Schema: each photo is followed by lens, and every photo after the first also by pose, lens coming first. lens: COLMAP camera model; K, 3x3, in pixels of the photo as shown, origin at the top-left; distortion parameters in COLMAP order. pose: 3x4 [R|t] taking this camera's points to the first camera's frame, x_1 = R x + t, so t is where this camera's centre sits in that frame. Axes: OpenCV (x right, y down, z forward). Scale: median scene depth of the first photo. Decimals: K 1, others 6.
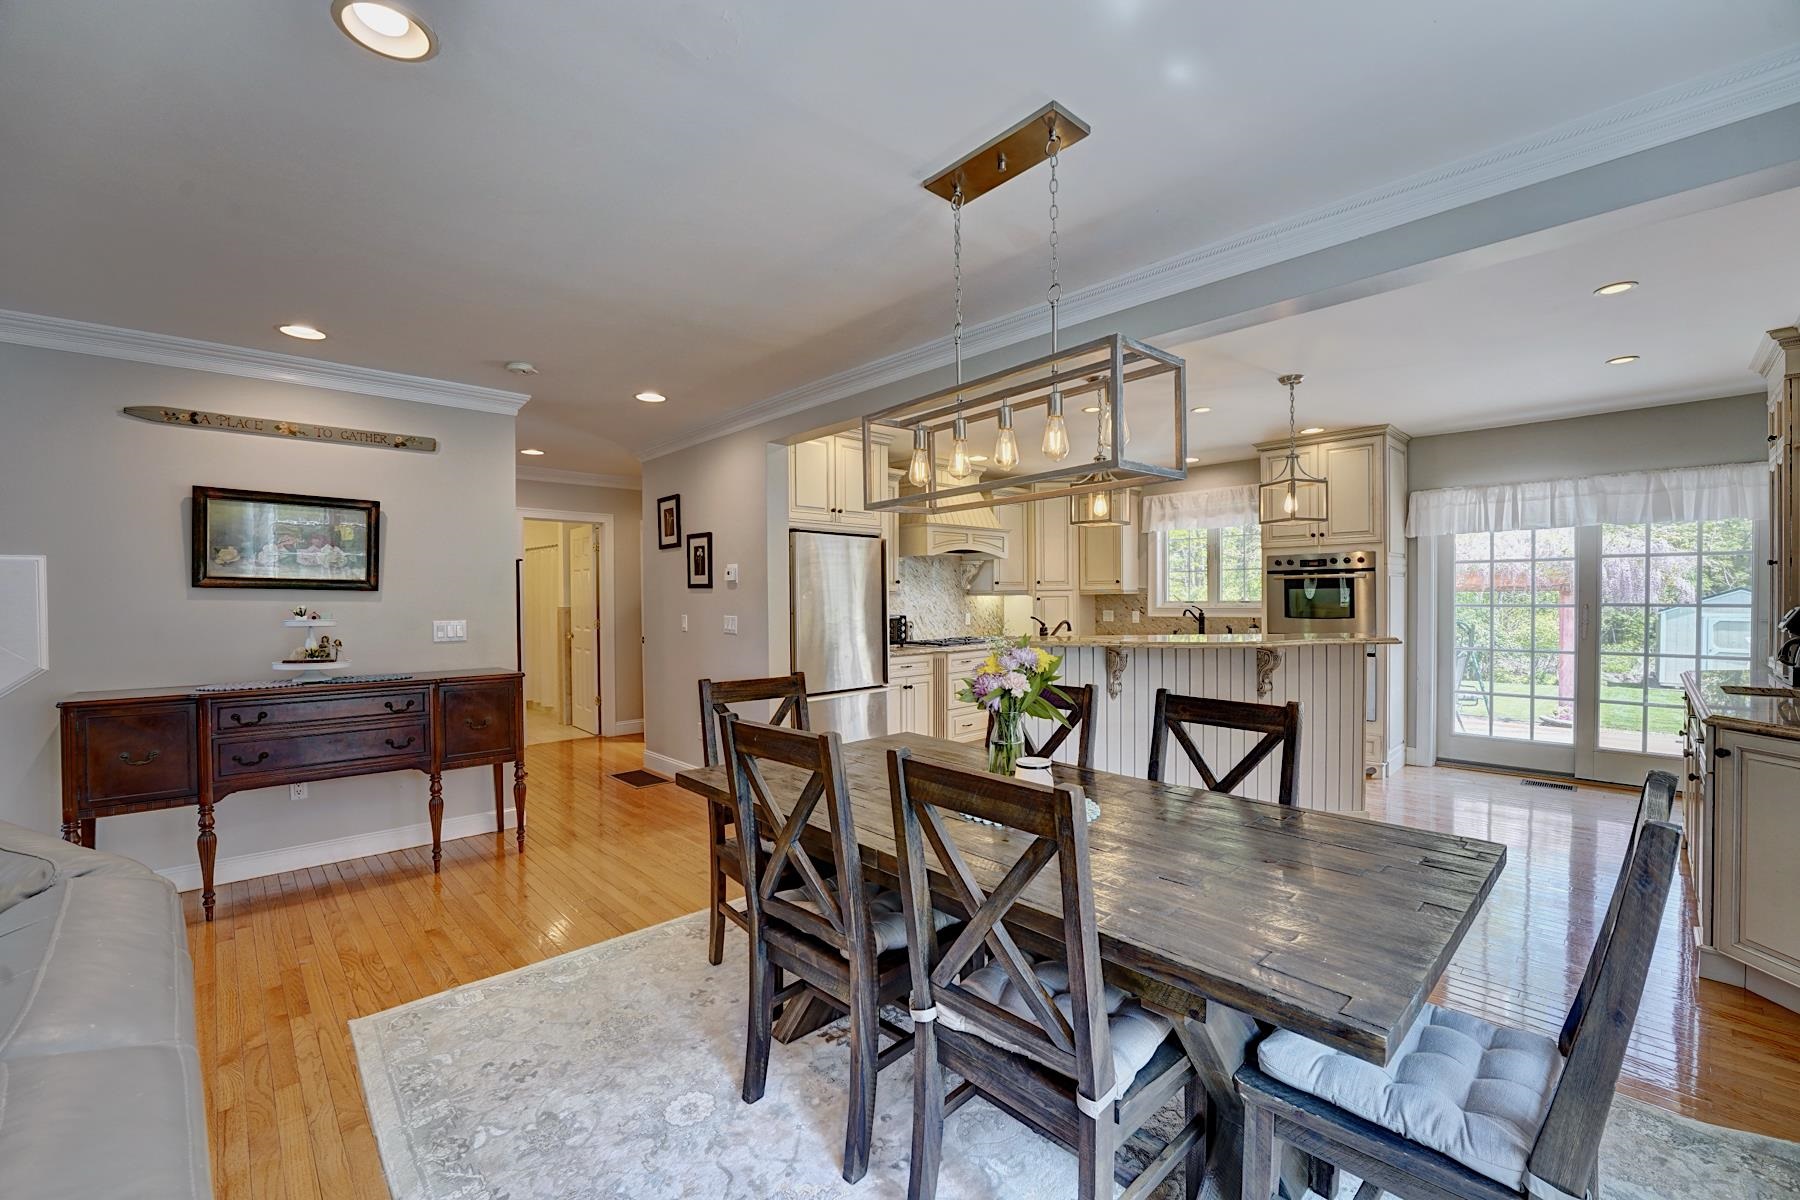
lens RADIAL K [[727.7, 0, 896.9], [0, 727.7, 597.7], [0, 0, 1]] dist [-0.022354, -0.000296]
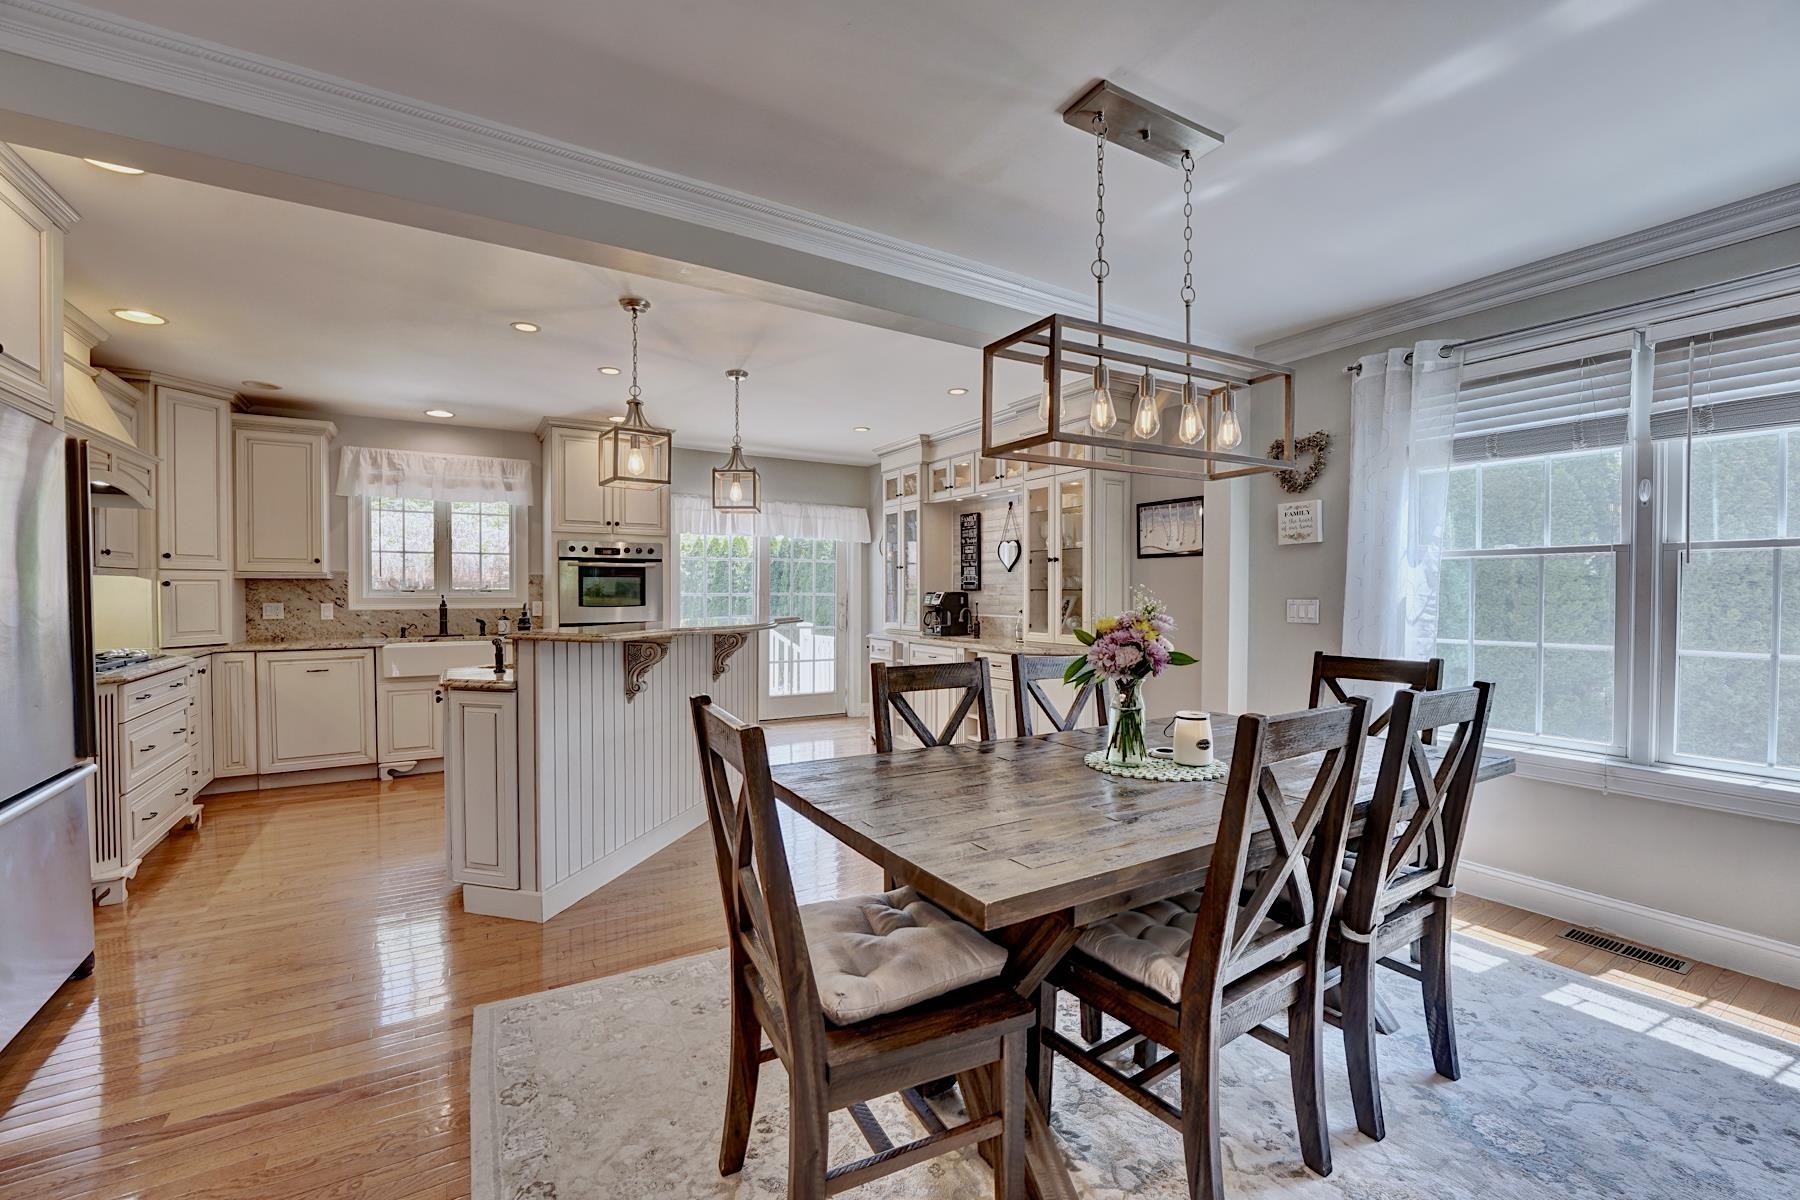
lens RADIAL K [[727.7, 0, 883.5], [0, 727.7, 604.2], [0, 0, 1]] dist [-0.022354, -0.000296]
pose [[0.200785, -0.006843, 0.979611, -0.300386], [-0.000718, 0.999974, 0.007133, 0.016588], [-0.979635, -0.002136, 0.200775, 0.377073]]
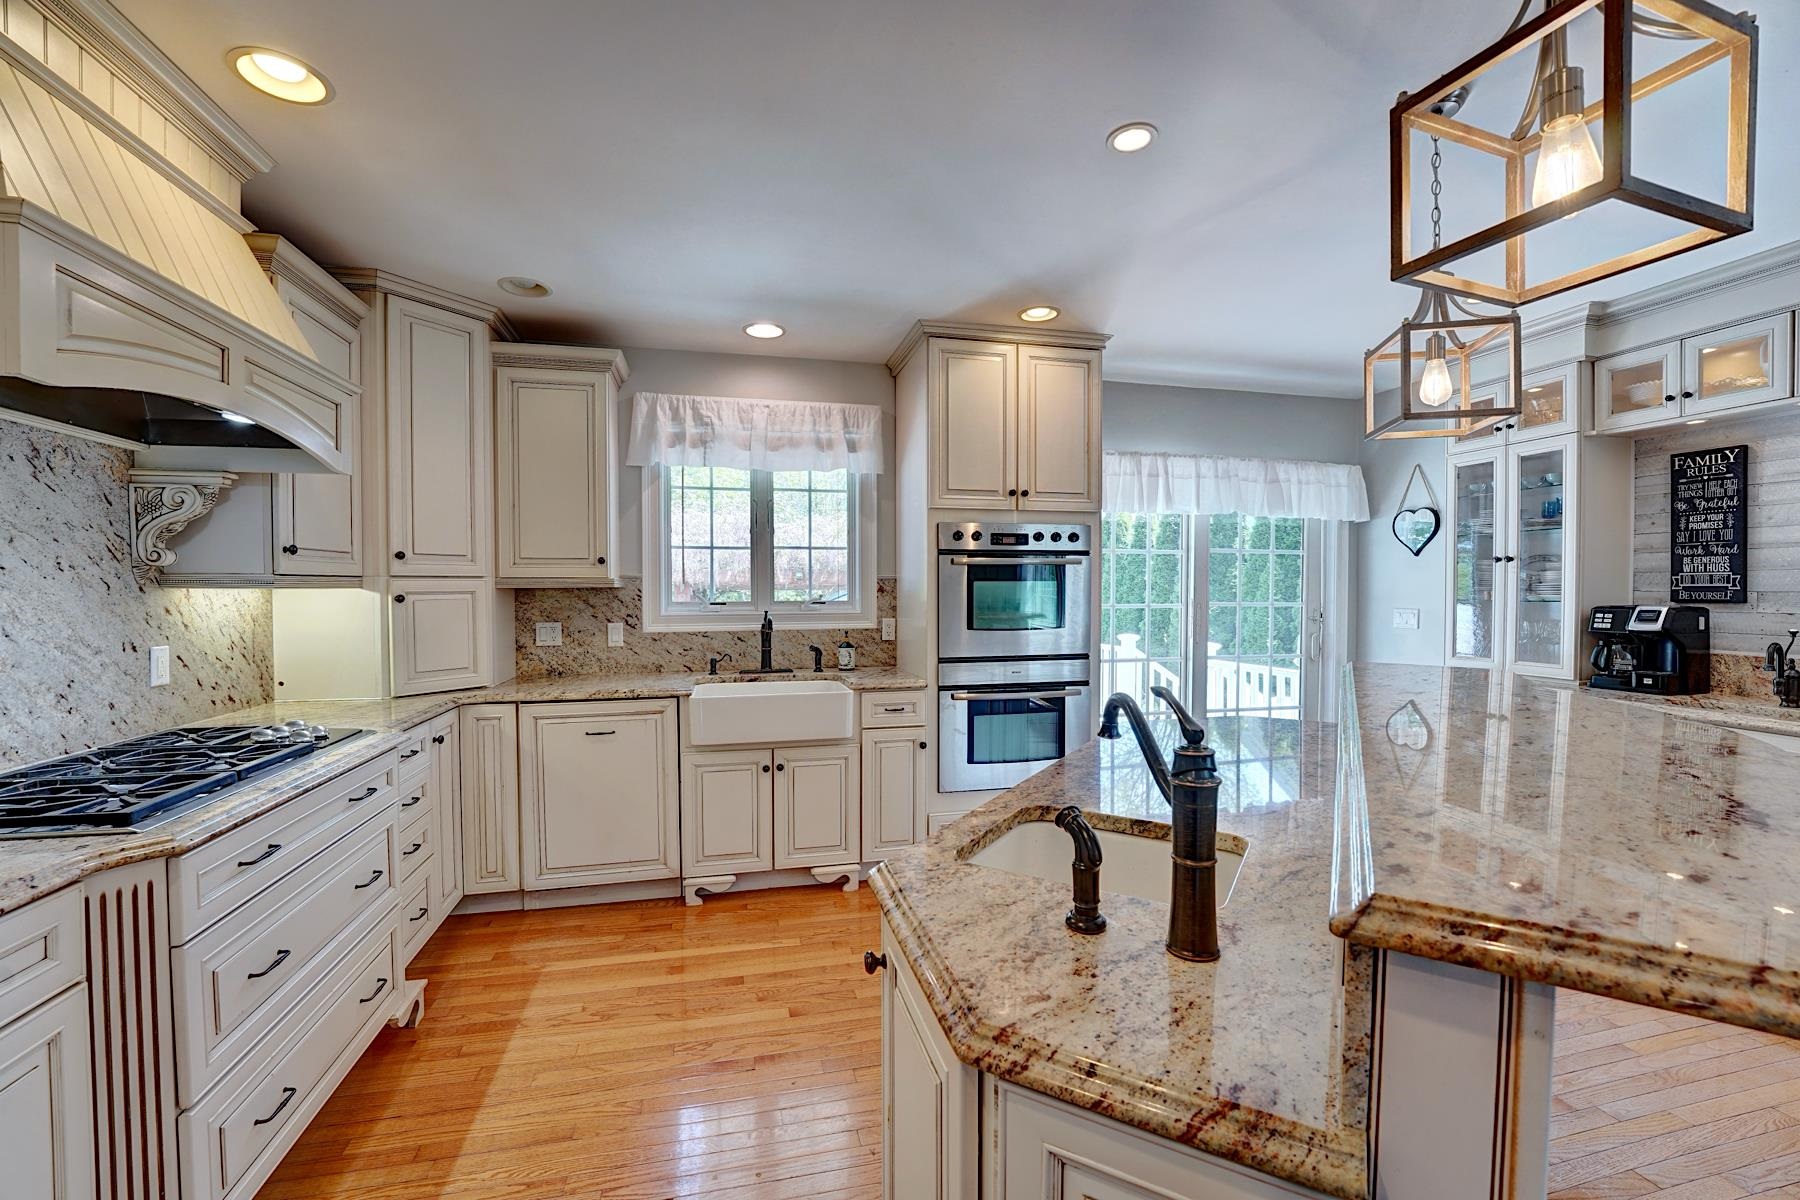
lens RADIAL K [[727.7, 0, 892.3], [0, 727.7, 601.9], [0, 0, 1]] dist [-0.022354, -0.000296]
pose [[0.488902, -0.006464, 0.872315, -0.009678], [0.000339, 0.999974, 0.007220, 0.001066], [-0.872339, -0.003234, 0.488892, 0.702713]]
